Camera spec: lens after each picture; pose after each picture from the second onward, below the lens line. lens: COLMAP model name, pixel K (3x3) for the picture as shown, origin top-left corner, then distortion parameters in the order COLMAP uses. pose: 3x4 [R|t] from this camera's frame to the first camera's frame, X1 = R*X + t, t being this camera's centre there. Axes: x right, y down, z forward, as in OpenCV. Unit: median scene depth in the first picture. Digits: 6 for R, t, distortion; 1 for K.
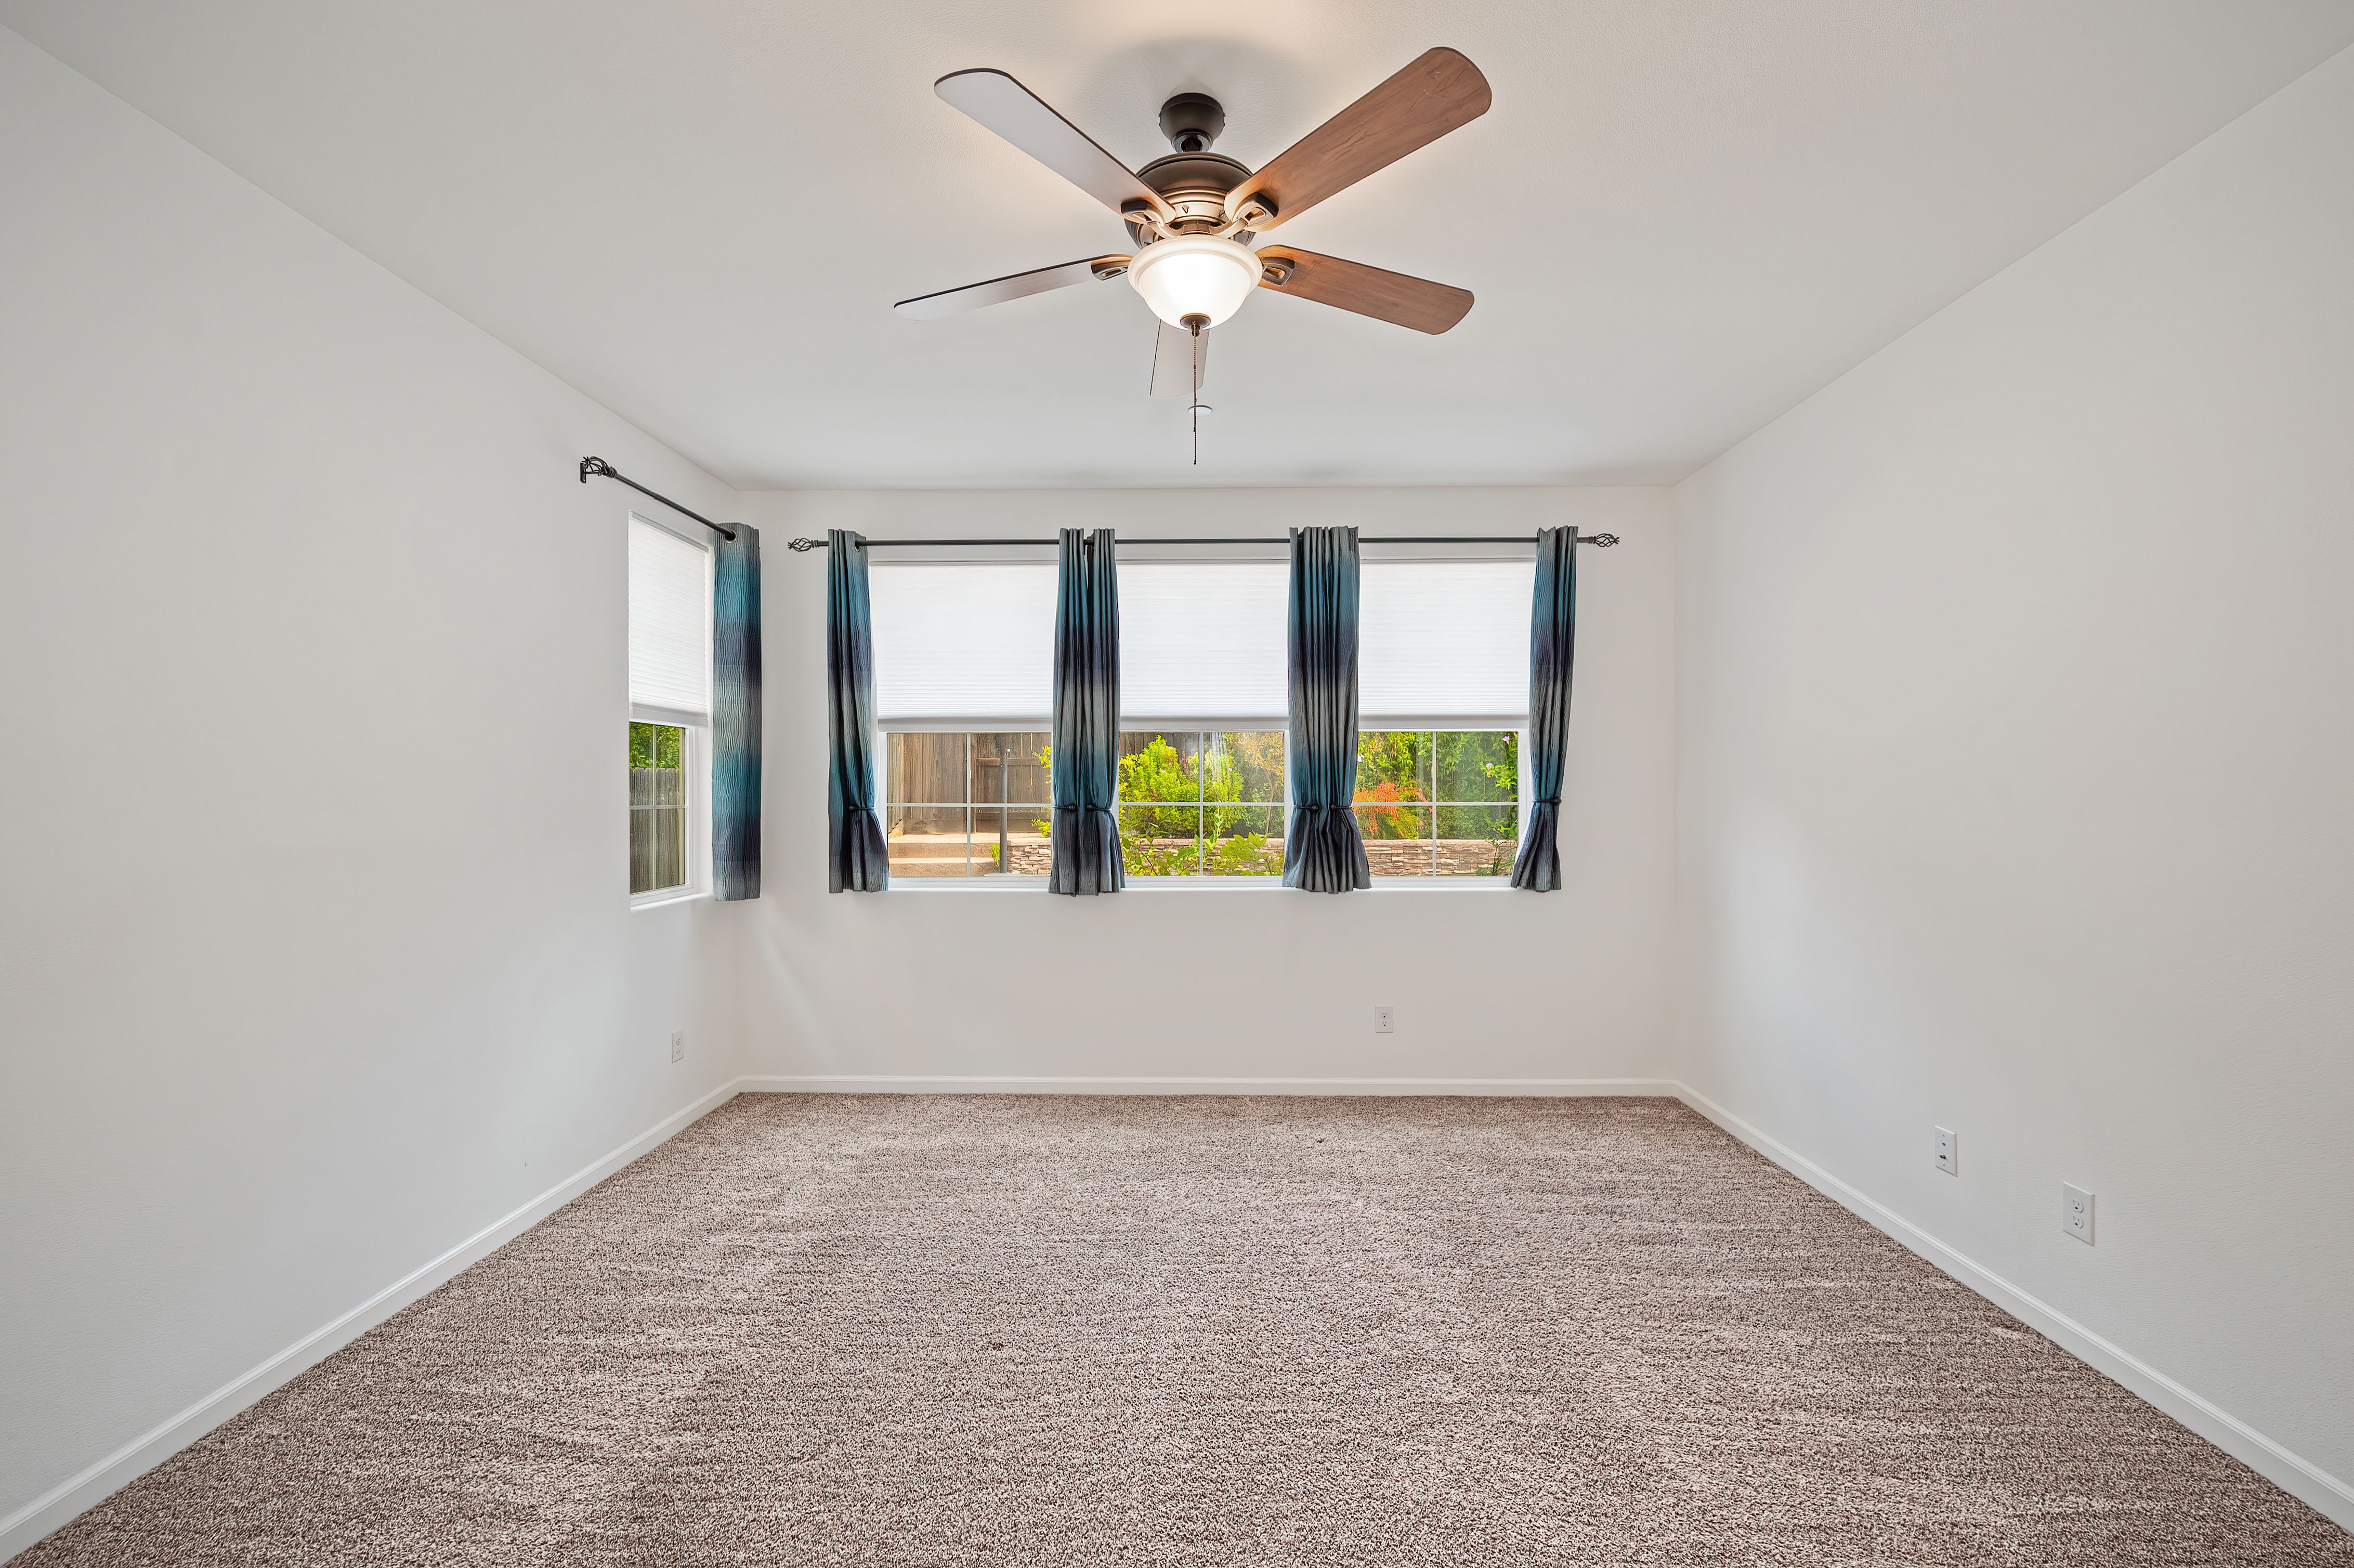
lens RADIAL K [[952.3, 0, 1187.8], [0, 952.3, 797.8], [0, 0, 1]] dist [0.000979, -0.000282]
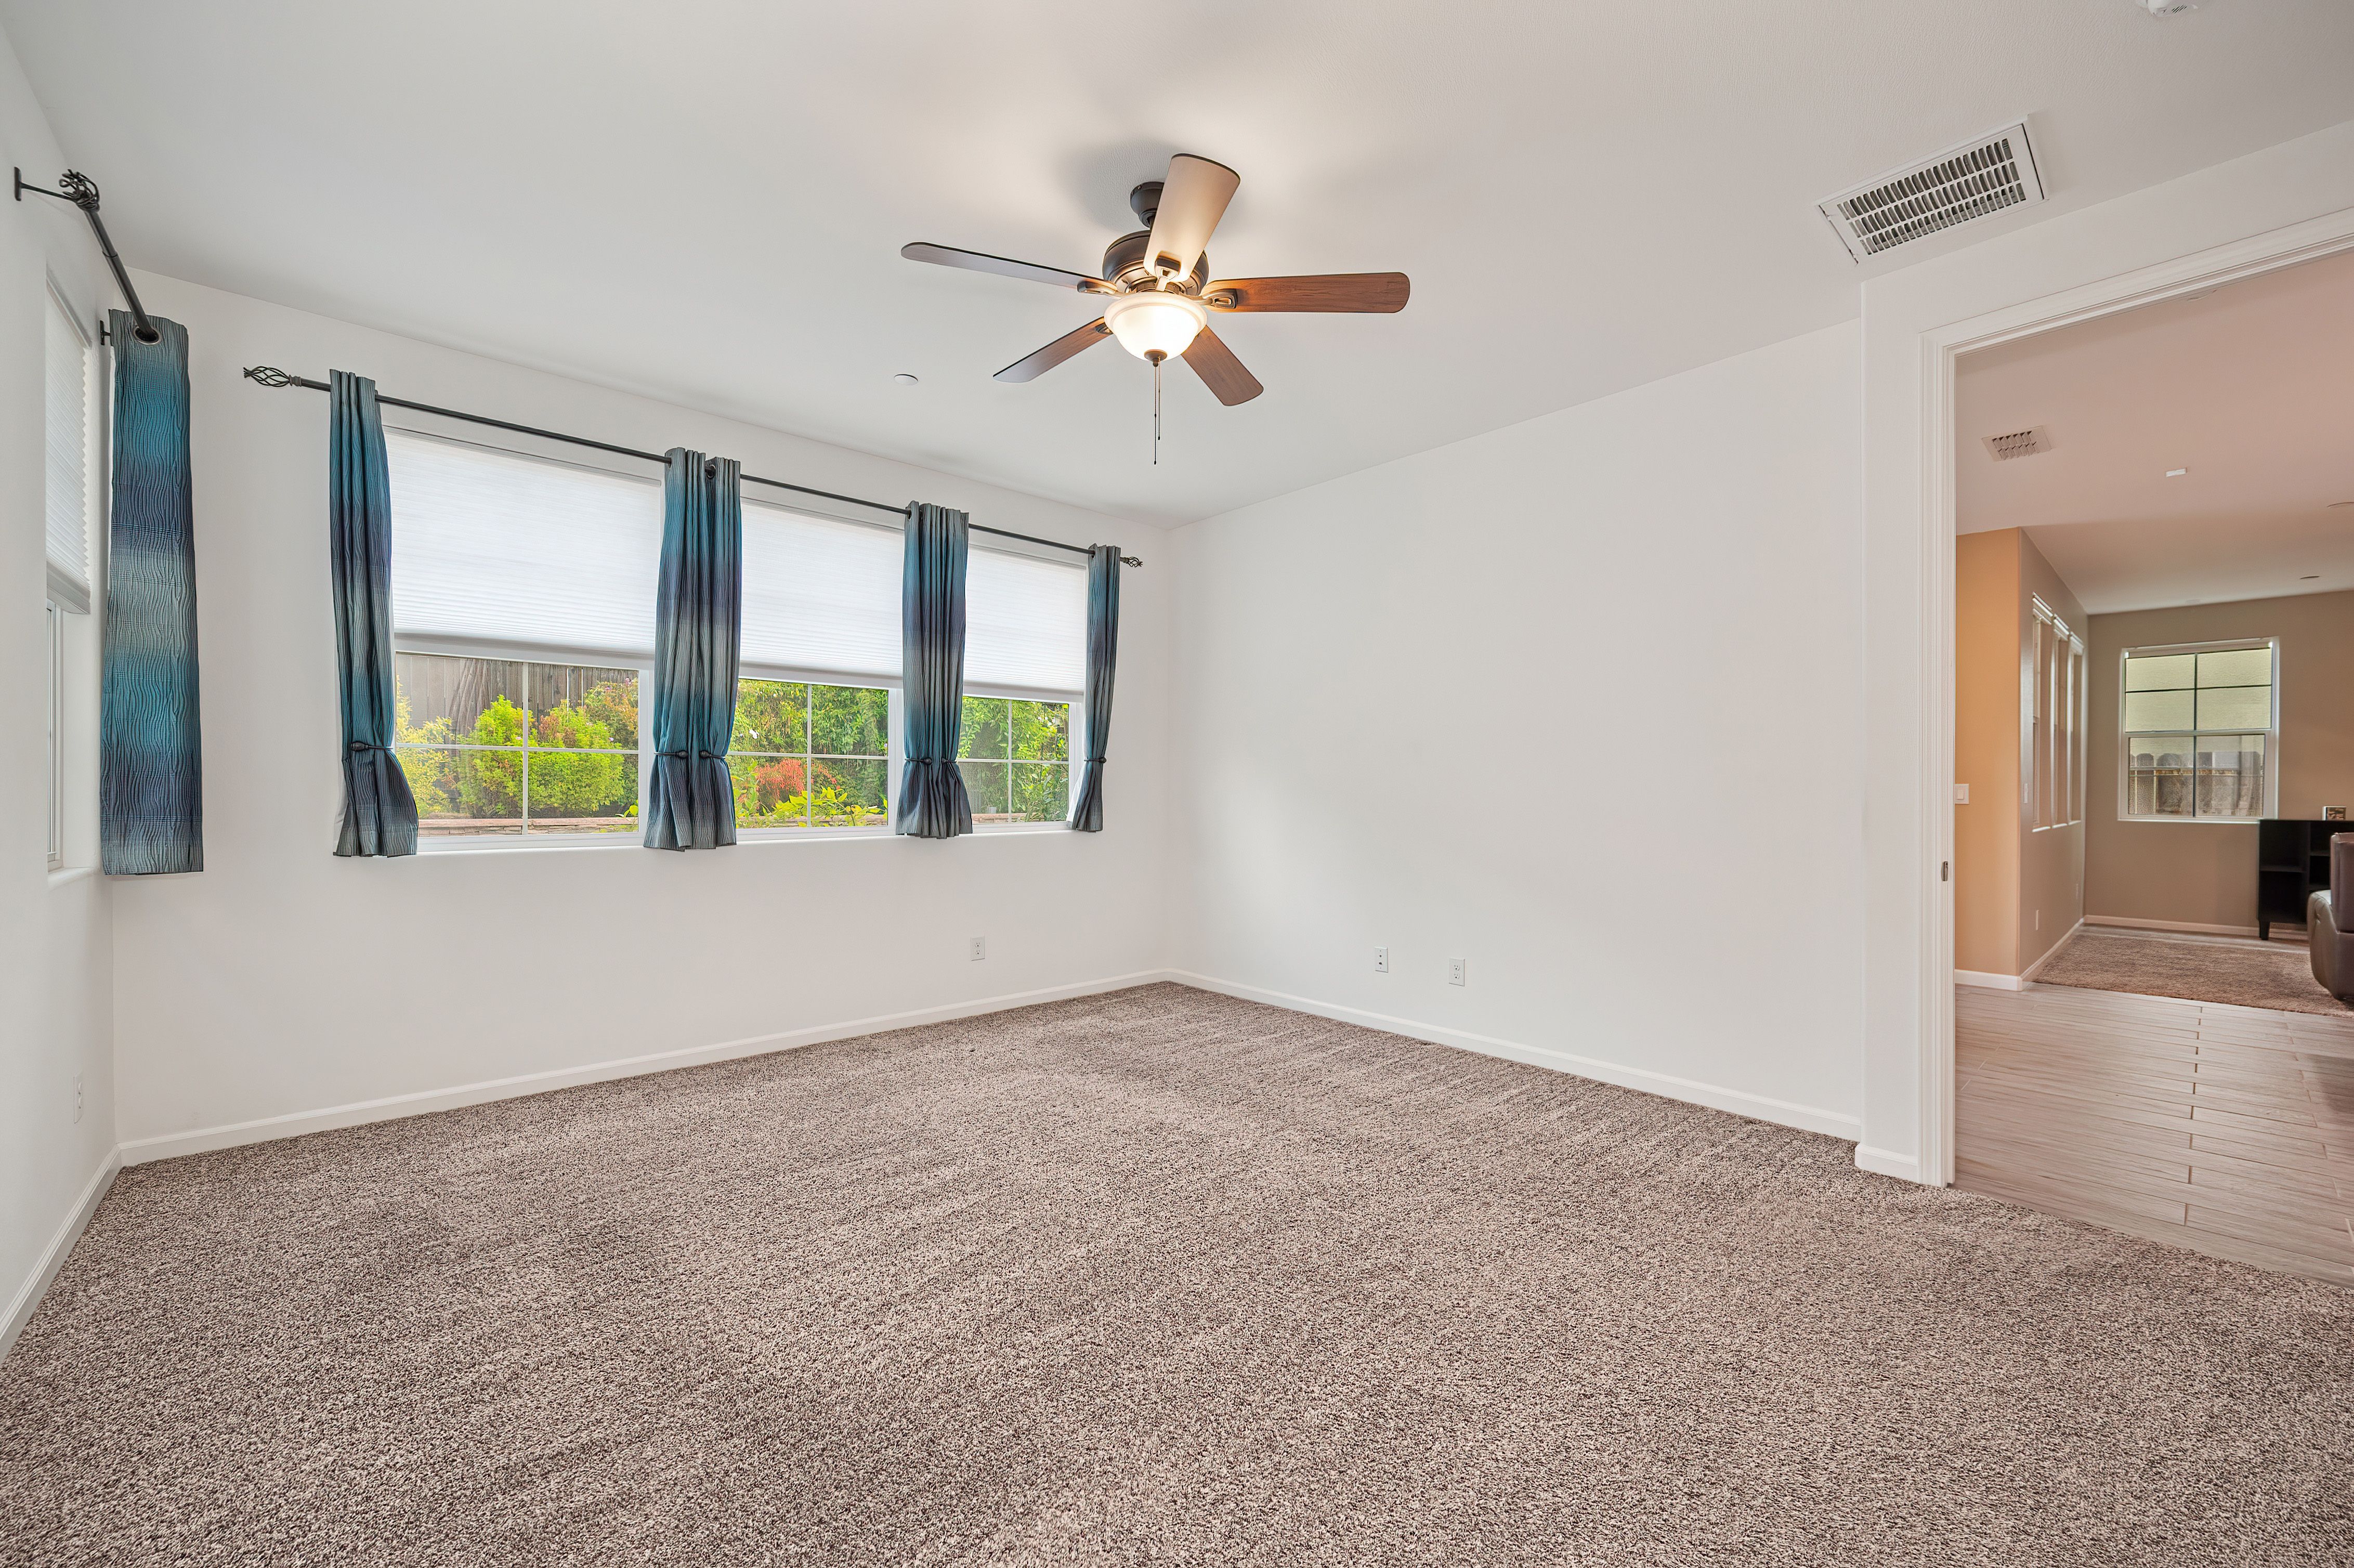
lens RADIAL K [[932.2, 0, 1187.3], [0, 932.2, 792.2], [0, 0, 1]] dist [0.001332, -0.000337]
pose [[0.729043, 0.002072, 0.684465, -0.385328], [-0.001836, 0.999998, -0.001073, 0.047414], [-0.684466, -0.000474, 0.729045, 0.014235]]
